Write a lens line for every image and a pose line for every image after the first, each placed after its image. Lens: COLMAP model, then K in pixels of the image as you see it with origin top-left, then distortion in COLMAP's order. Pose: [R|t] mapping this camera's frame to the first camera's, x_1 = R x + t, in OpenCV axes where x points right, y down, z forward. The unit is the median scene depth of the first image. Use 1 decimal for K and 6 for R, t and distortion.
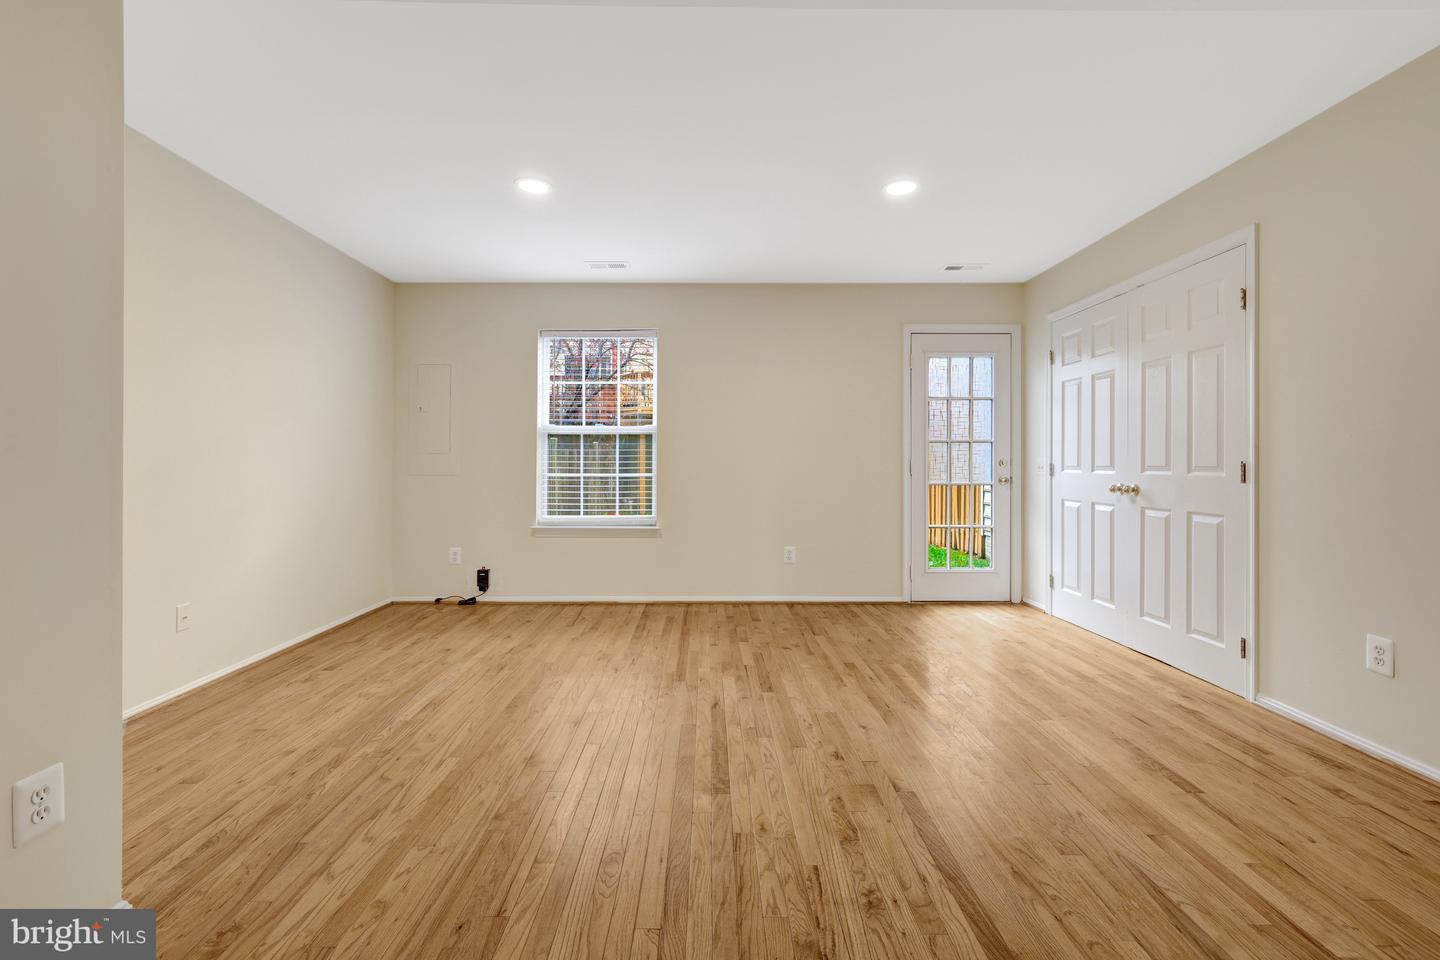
lens RADIAL K [[596.8, 0, 703.7], [0, 596.8, 458.8], [0, 0, 1]] dist [-0.001048, 0.000085]
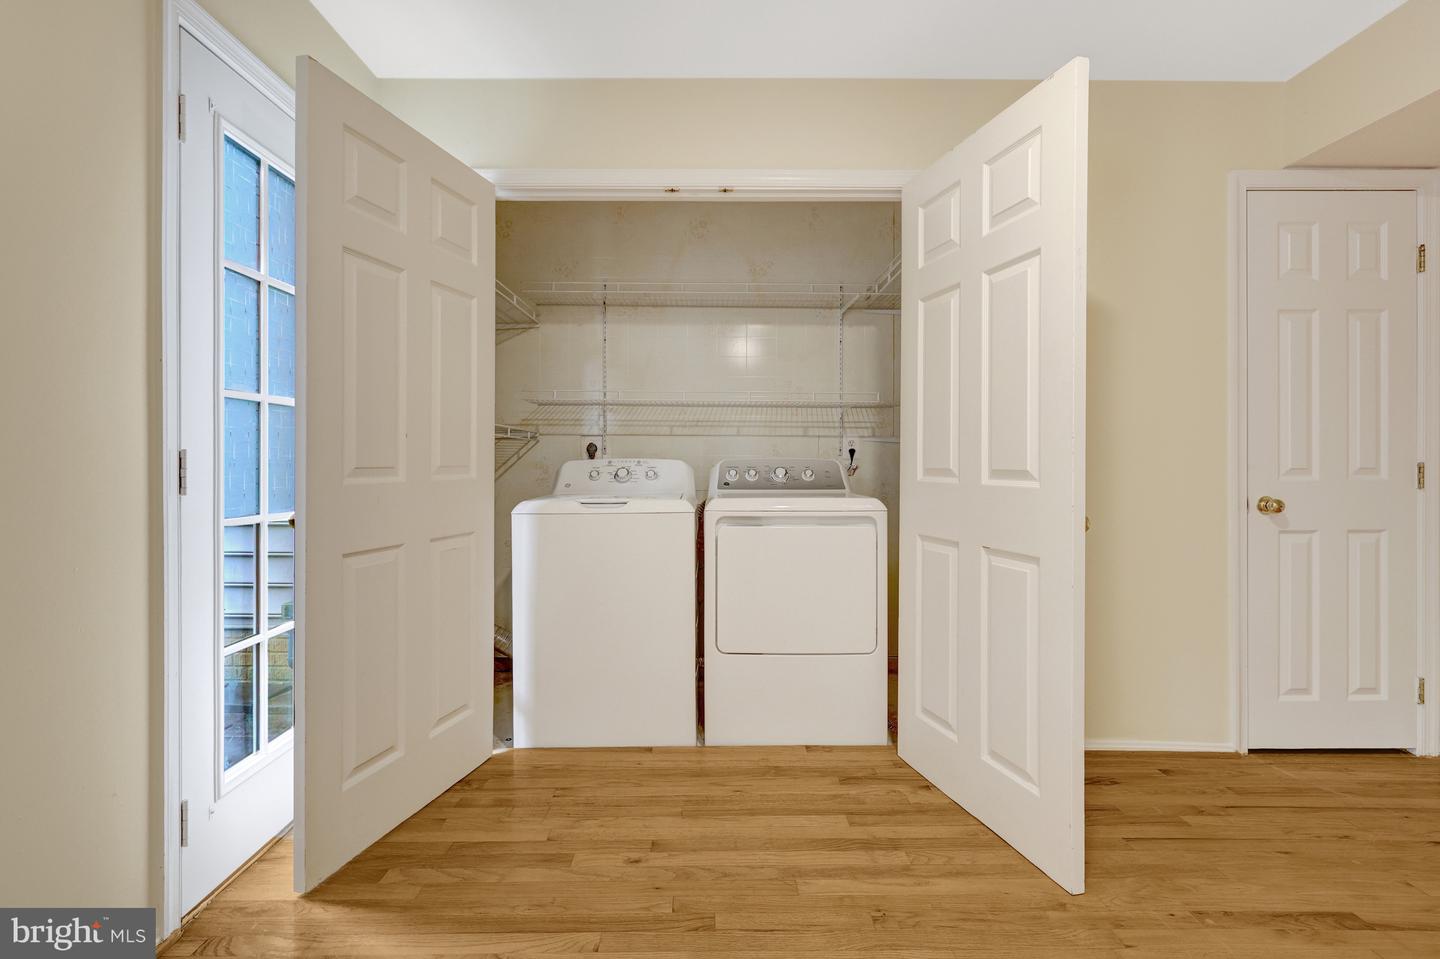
lens RADIAL K [[637.6, 0, 715.5], [0, 637.6, 462.5], [0, 0, 1]] dist [-0.000278, 0.000790]
pose [[-0.011744, -0.002461, 0.999928, 0.039090], [-0.009949, 0.999948, 0.002344, 0.007065], [-0.999882, -0.009921, -0.011768, 1.092813]]
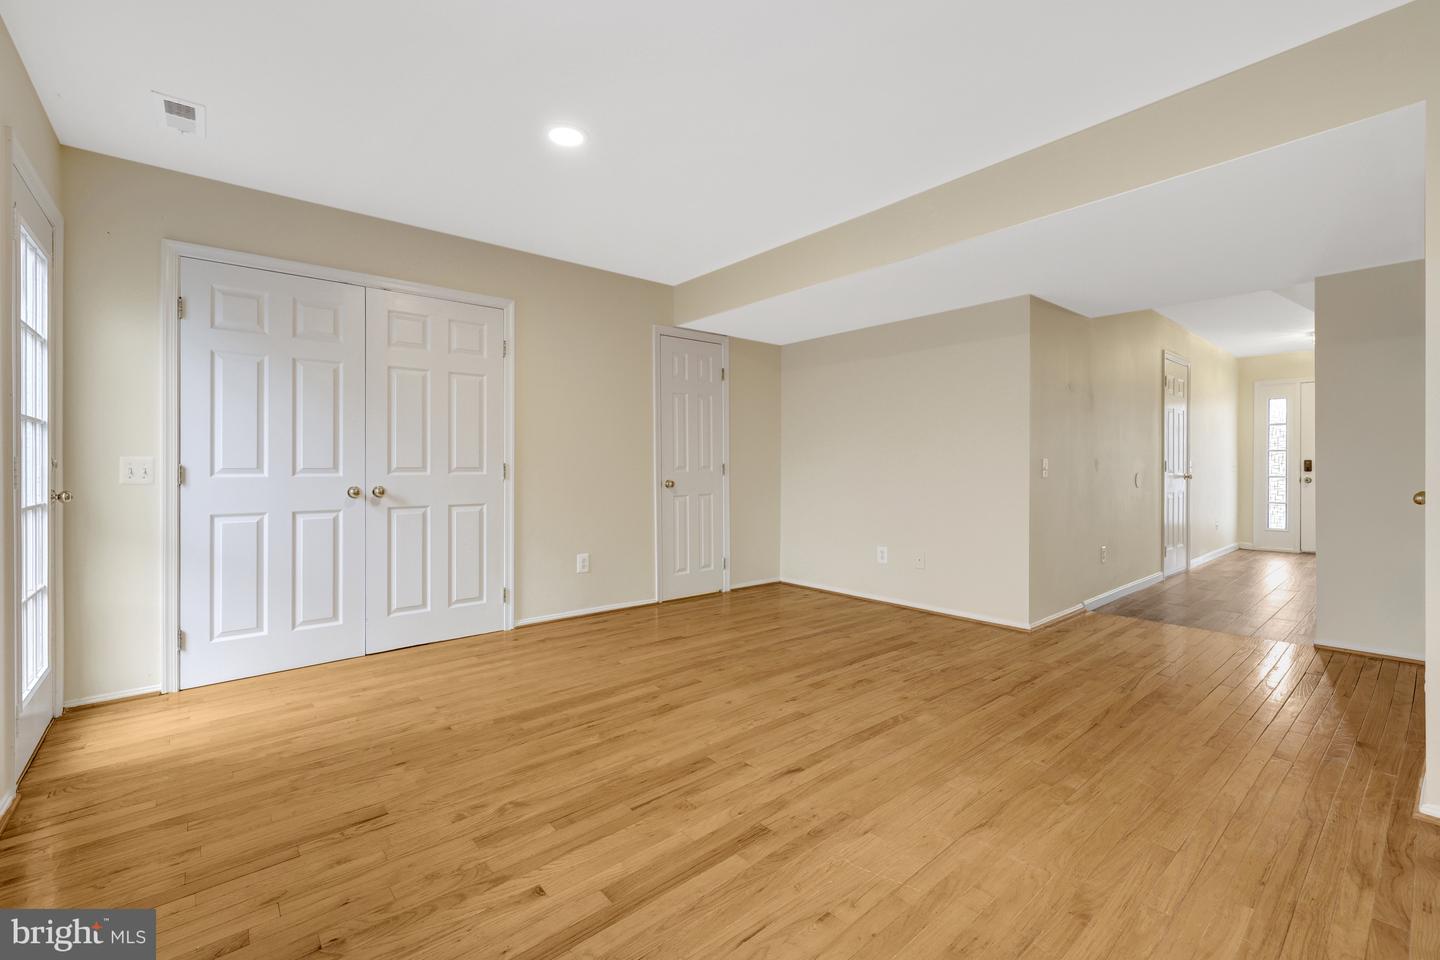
lens RADIAL K [[611.0, 0, 702.1], [0, 611.0, 471.9], [0, 0, 1]] dist [-0.016556, -0.000124]
pose [[-0.634141, -0.008145, 0.773174, -0.432179], [-0.004196, 0.999966, 0.007093, 0.011065], [-0.773206, 0.001254, -0.634154, 1.328477]]
